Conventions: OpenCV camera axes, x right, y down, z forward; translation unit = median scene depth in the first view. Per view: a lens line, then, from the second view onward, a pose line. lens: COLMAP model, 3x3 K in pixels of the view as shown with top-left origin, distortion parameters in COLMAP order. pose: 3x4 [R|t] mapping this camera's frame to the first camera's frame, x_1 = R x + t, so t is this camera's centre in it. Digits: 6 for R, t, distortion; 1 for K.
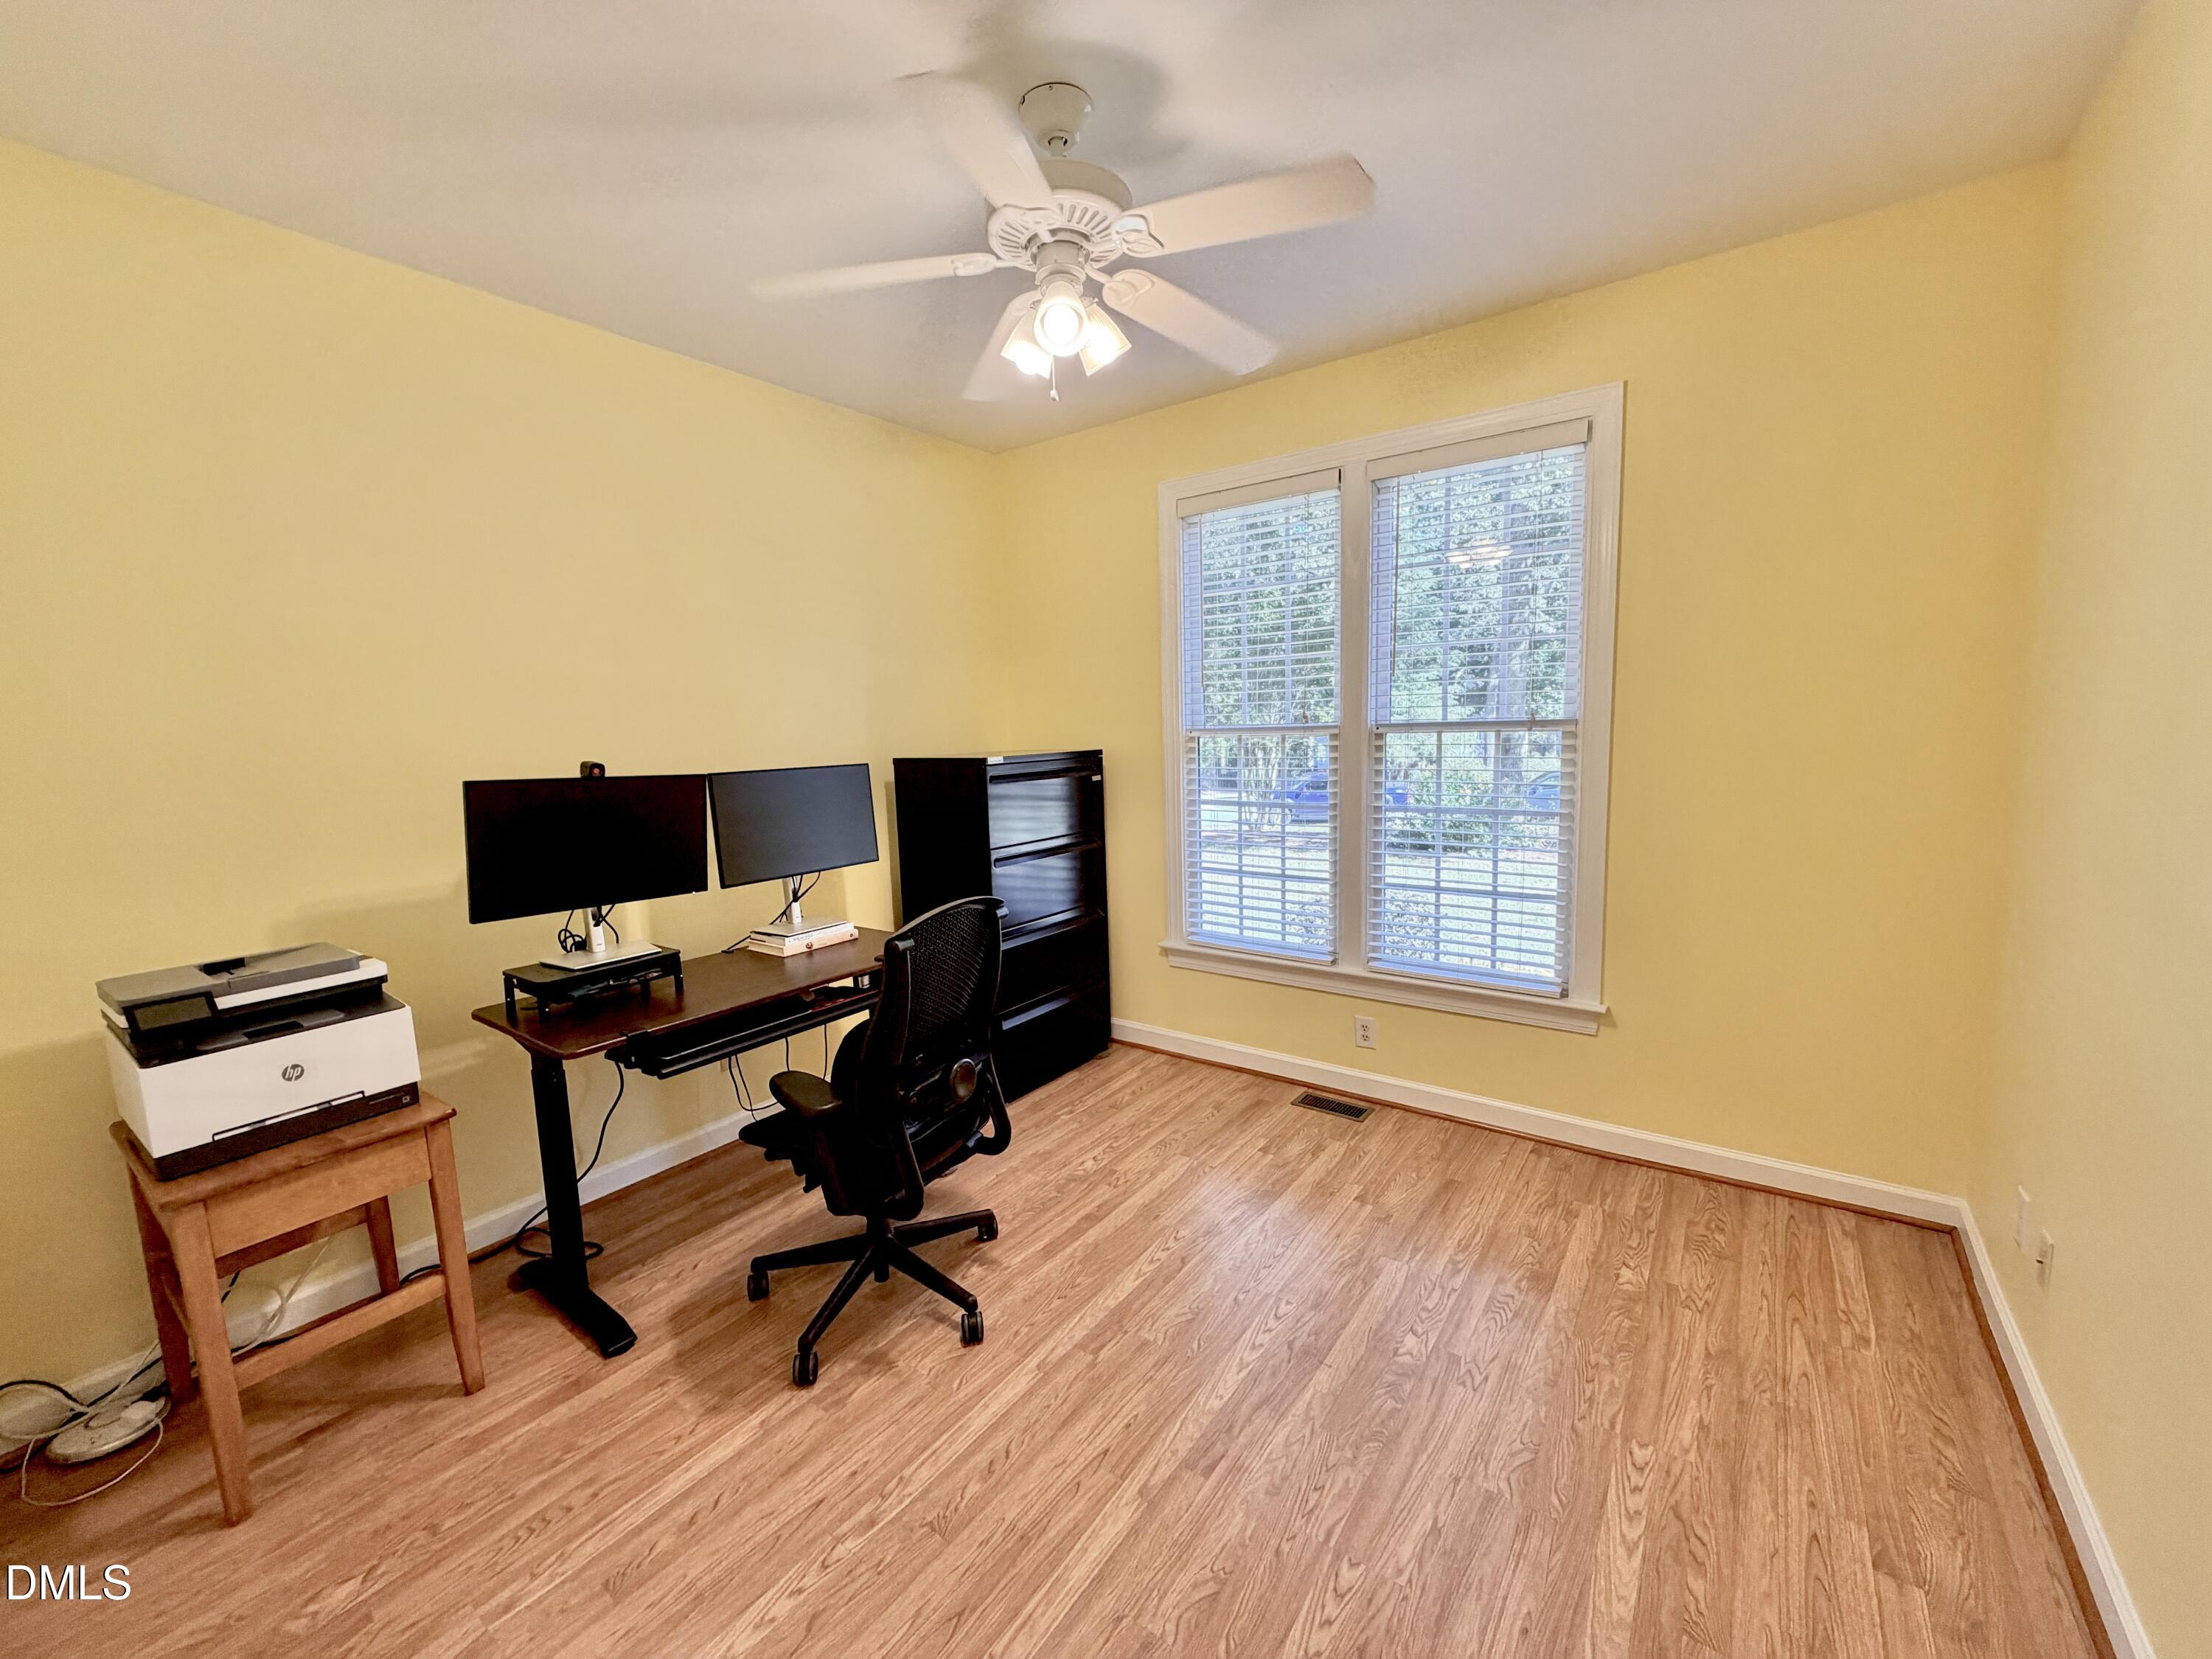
lens RADIAL K [[881.6, 0, 1107.4], [0, 881.6, 820.4], [0, 0, 1]] dist [0.001072, 0.000407]
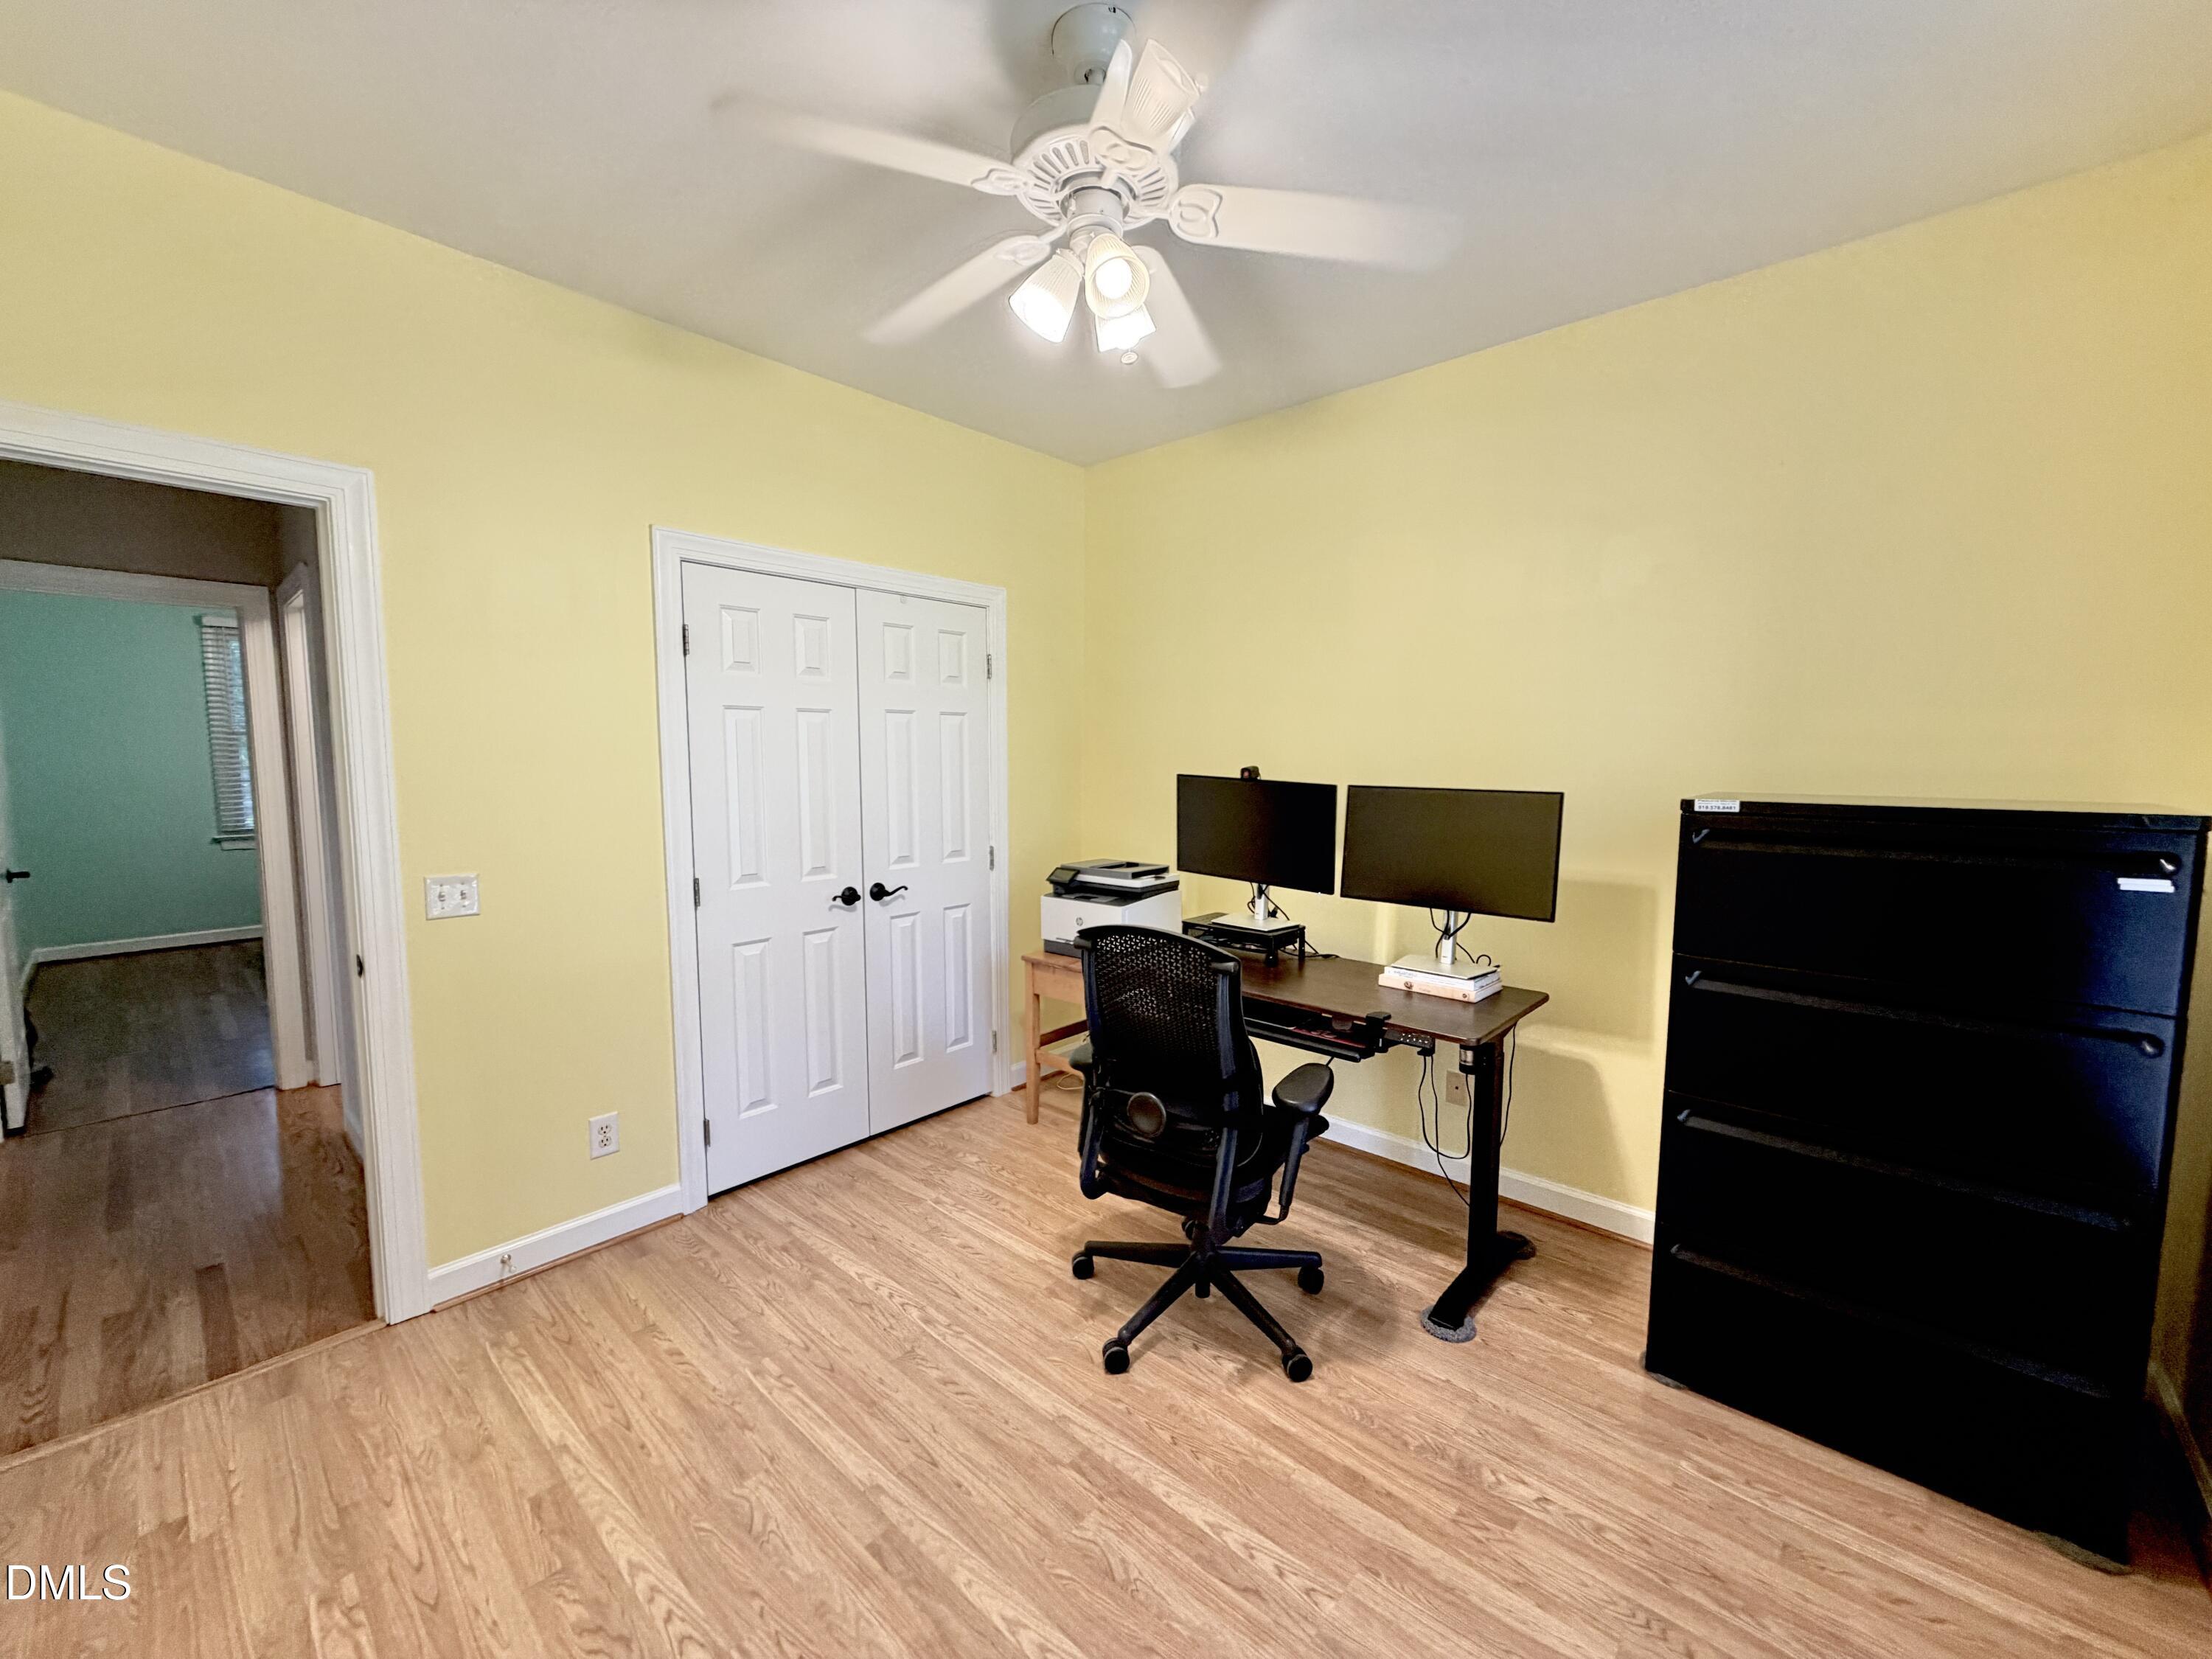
lens RADIAL K [[881.6, 0, 1108.1], [0, 881.6, 842.0], [0, 0, 1]] dist [0.001072, 0.000407]
pose [[-0.100927, 0.135865, -0.985573, 0.754911], [-0.104947, 0.983651, 0.146347, -0.136442], [0.989343, 0.118203, -0.085019, 1.025655]]
